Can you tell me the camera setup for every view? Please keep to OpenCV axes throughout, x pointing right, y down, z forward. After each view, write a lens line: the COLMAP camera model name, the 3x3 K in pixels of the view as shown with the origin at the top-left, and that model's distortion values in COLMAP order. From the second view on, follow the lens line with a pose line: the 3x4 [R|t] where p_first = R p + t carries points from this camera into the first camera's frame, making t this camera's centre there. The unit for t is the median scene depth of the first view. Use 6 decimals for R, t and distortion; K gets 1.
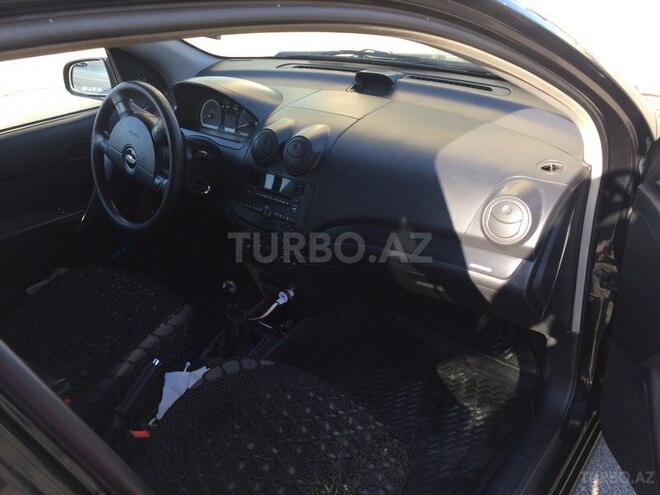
lens RADIAL K [[580.5, 0, 330.0], [0, 580.5, 247.5], [0, 0, 1]] dist [0.069580, -0.012421]
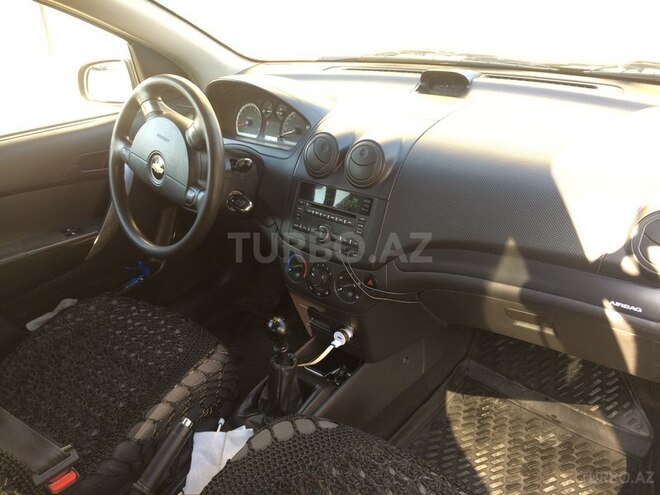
lens RADIAL K [[580.5, 0, 330.0], [0, 580.5, 247.5], [0, 0, 1]] dist [0.069580, -0.012421]
pose [[0.999947, 0.008703, -0.005490, -0.091101], [-0.008973, 0.998640, -0.051362, 0.000452], [0.005036, 0.051409, 0.998665, 0.181919]]
